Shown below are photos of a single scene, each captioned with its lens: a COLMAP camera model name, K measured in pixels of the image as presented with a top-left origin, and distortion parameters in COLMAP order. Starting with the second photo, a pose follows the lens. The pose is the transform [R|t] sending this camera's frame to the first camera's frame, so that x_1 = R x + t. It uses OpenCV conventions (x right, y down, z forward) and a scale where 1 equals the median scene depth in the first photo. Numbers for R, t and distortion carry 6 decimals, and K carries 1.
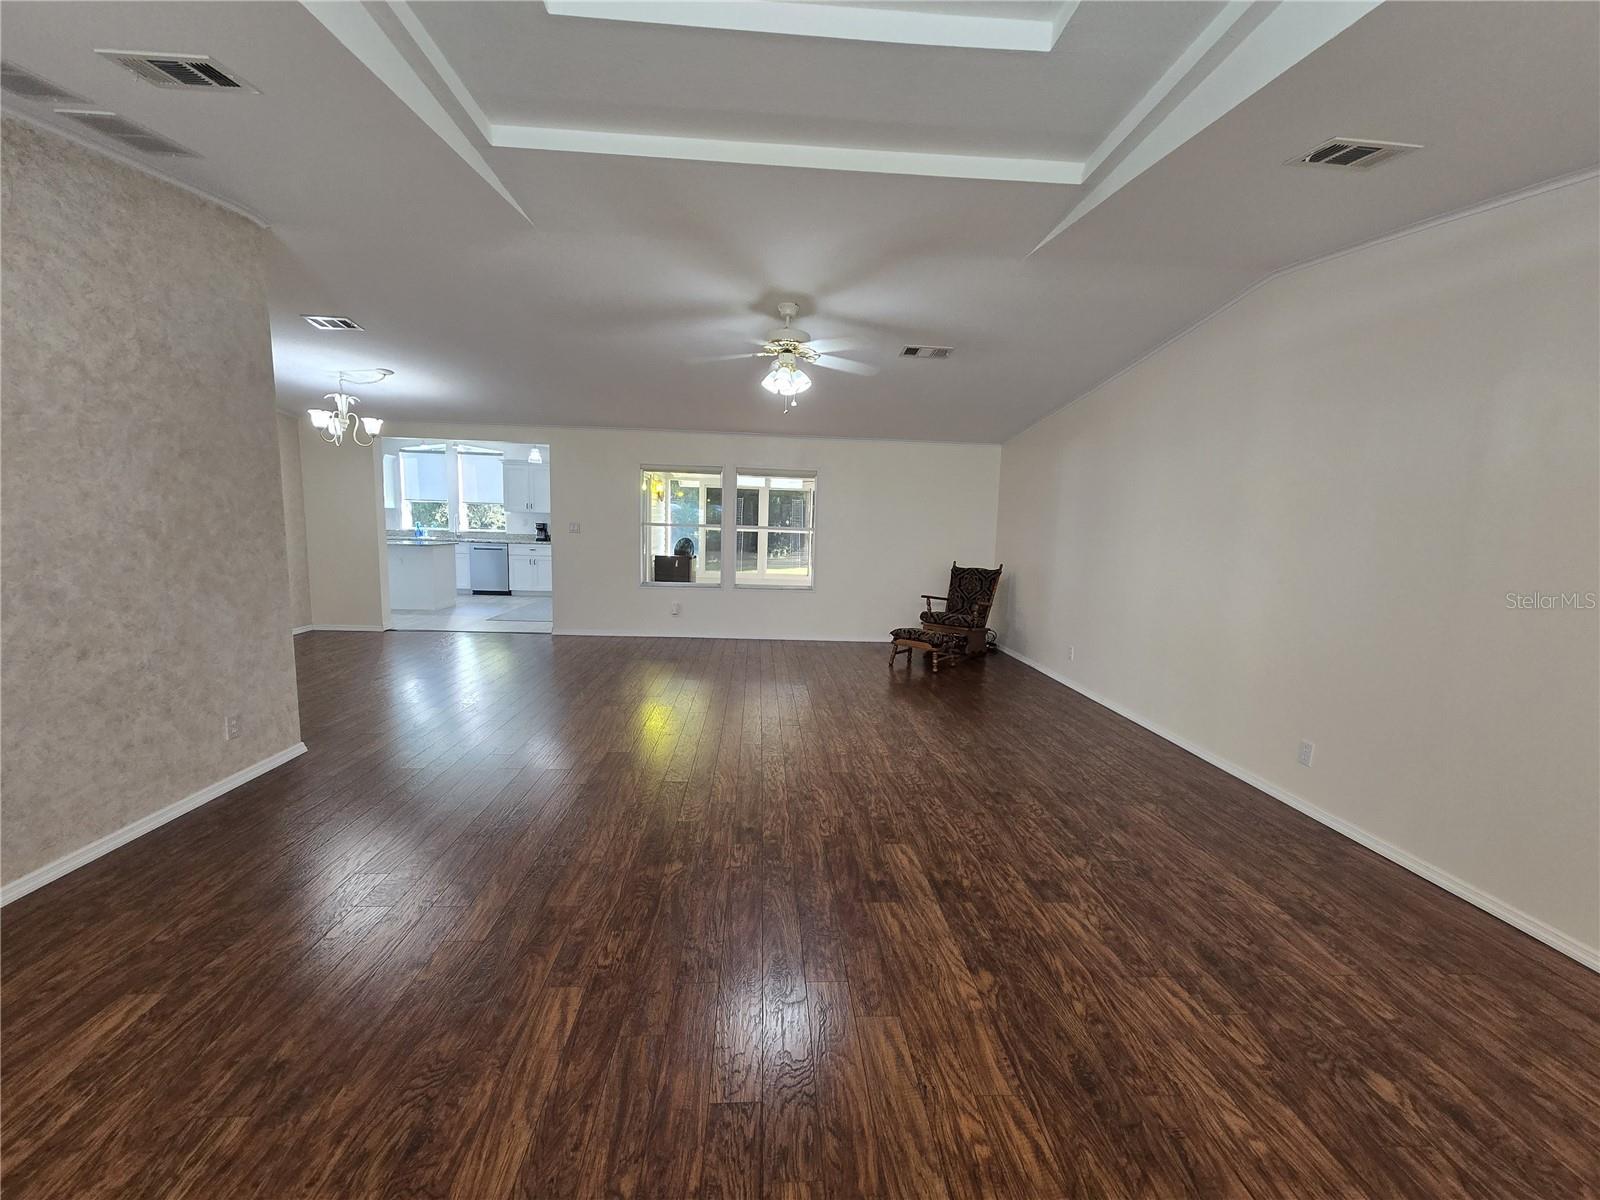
lens RADIAL K [[646.0, 0, 802.4], [0, 646.0, 600.9], [0, 0, 1]] dist [0.001943, 0.000385]
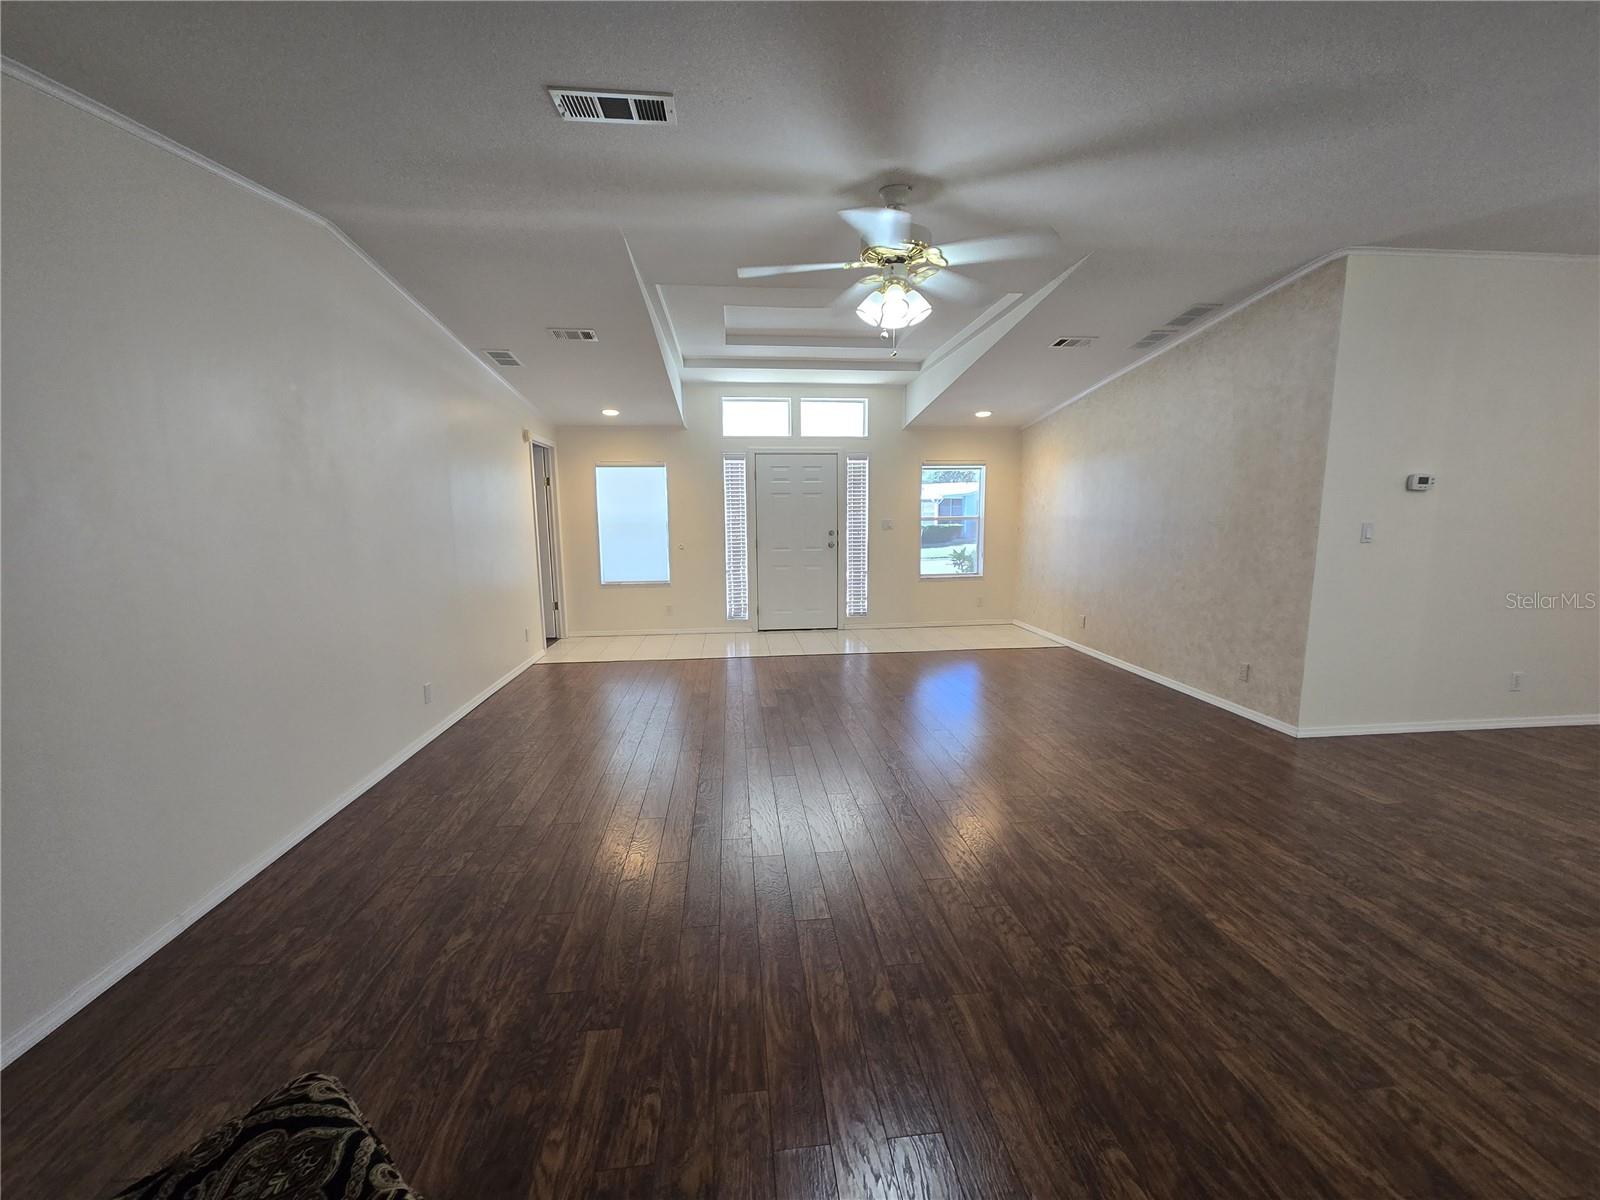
lens RADIAL K [[646.0, 0, 799.8], [0, 646.0, 597.9], [0, 0, 1]] dist [0.001943, 0.000385]
pose [[-0.998953, -0.014963, -0.043239, 0.137008], [-0.025534, 0.966482, 0.255463, -0.309094], [0.037967, 0.256299, -0.965851, 2.437583]]
